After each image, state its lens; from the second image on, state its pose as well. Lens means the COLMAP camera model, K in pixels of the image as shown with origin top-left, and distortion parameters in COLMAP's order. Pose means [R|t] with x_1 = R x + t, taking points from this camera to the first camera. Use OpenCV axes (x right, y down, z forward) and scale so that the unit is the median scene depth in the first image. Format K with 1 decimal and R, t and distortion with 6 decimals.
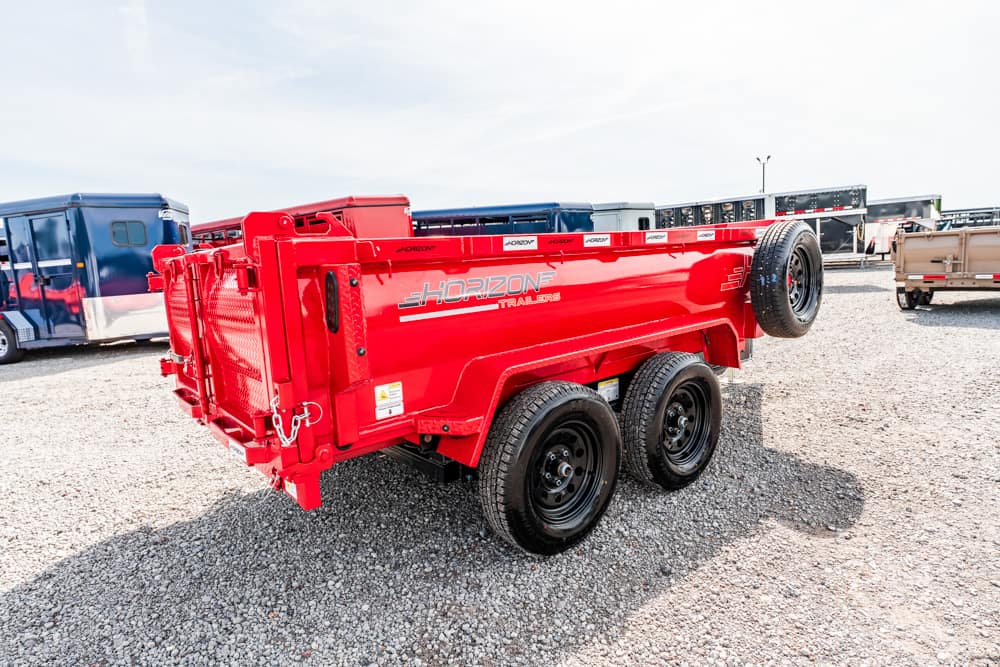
lens RADIAL K [[553.4, 0, 500.0], [0, 553.4, 333.5], [0, 0, 1]] dist [-0.004717, -0.001539]
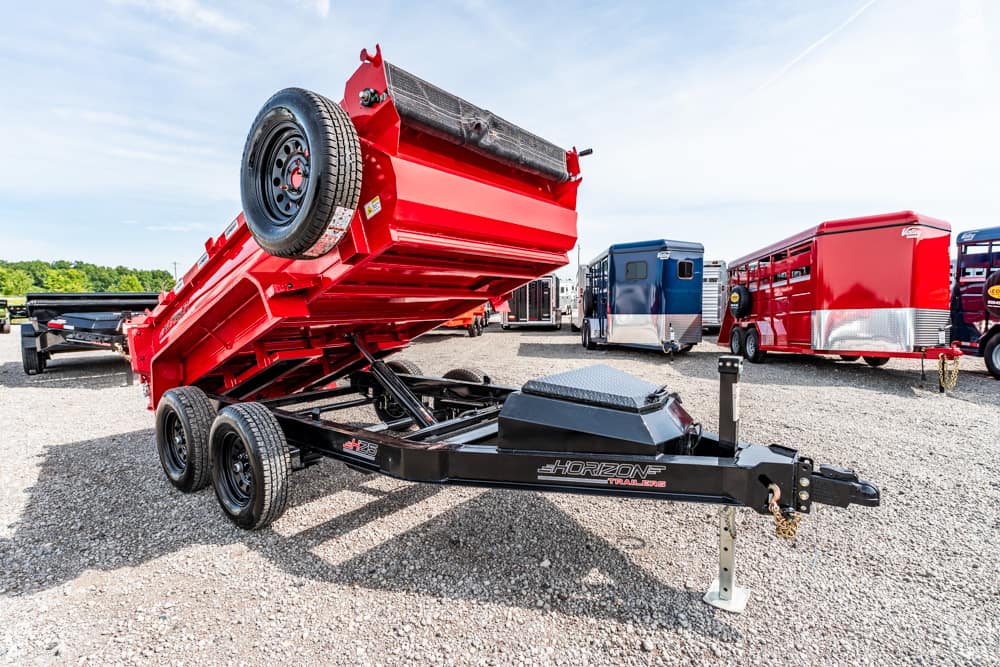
lens RADIAL K [[480.3, 0, 495.3], [0, 480.3, 332.7], [0, 0, 1]] dist [-0.002549, -0.000968]
pose [[0.211251, 0.112904, -0.970889, 0.874800], [-0.134419, 0.987224, 0.085556, -0.167907], [0.968145, 0.112432, 0.223729, 0.819103]]
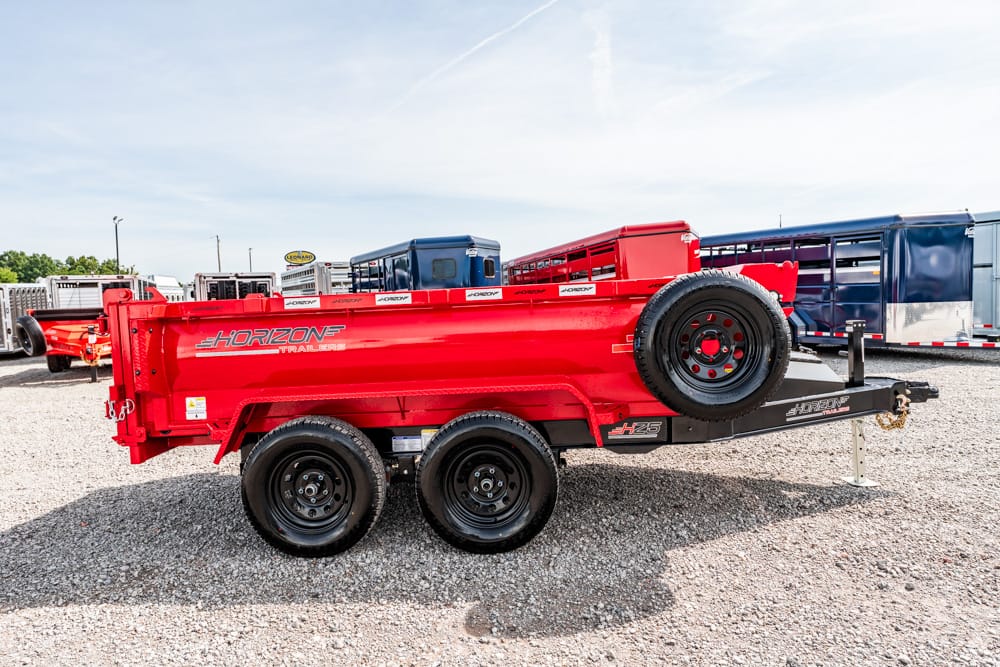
lens RADIAL K [[601.7, 0, 498.7], [0, 601.7, 336.5], [0, 0, 1]] dist [-0.000392, -0.002354]
pose [[0.747380, 0.061749, -0.661521, 0.667474], [-0.087849, 0.996114, -0.006270, -0.060749], [0.658563, 0.062801, 0.749901, 0.138045]]
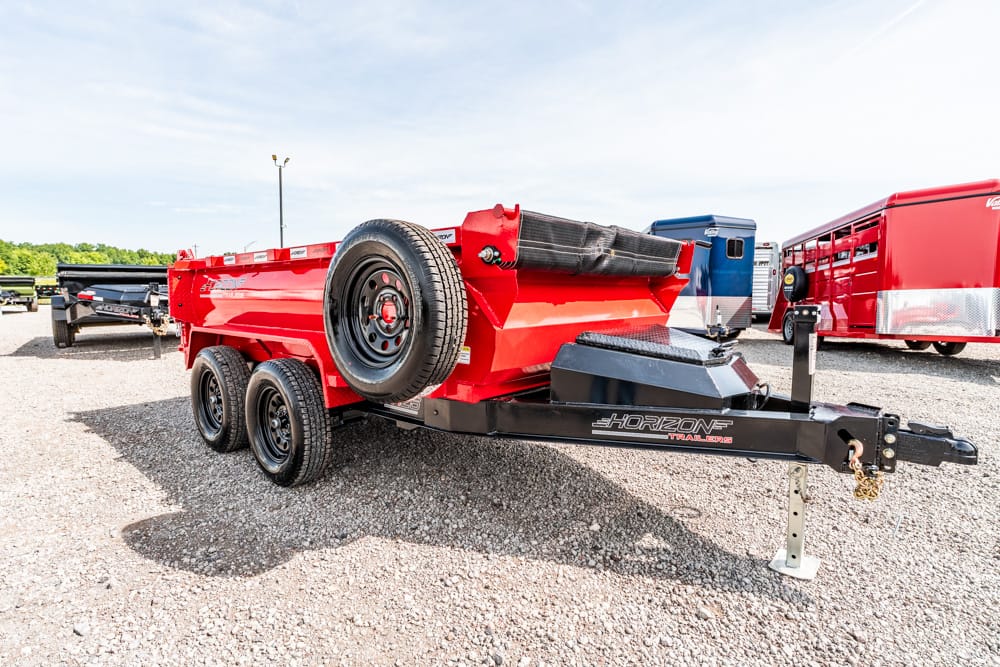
lens RADIAL K [[506.4, 0, 493.3], [0, 506.4, 337.0], [0, 0, 1]] dist [-0.004190, 0.000306]
pose [[0.155050, 0.143100, -0.977487, 0.873042], [-0.144098, 0.982147, 0.120926, -0.121629], [0.977341, 0.122104, 0.172903, 0.799833]]
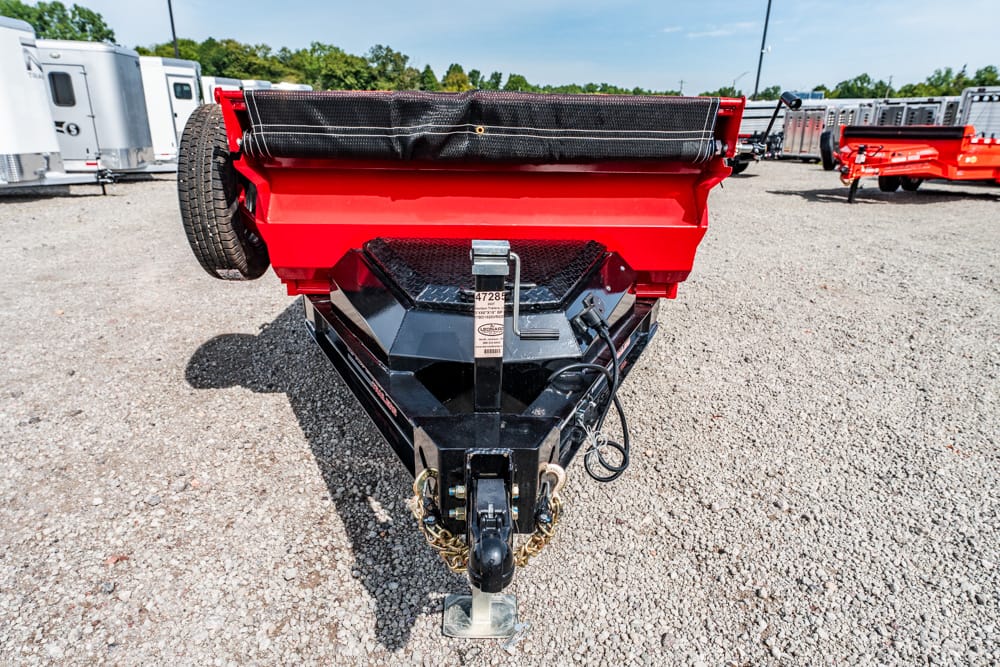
lens RADIAL K [[610.5, 0, 500.0], [0, 610.5, 333.5], [0, 0, 1]] dist [0.000204, 0.000989]
pose [[-0.618394, 0.288917, -0.730832, 0.713079], [-0.087981, 0.898669, 0.429712, -0.221639], [0.780928, 0.330031, -0.530312, 1.328274]]
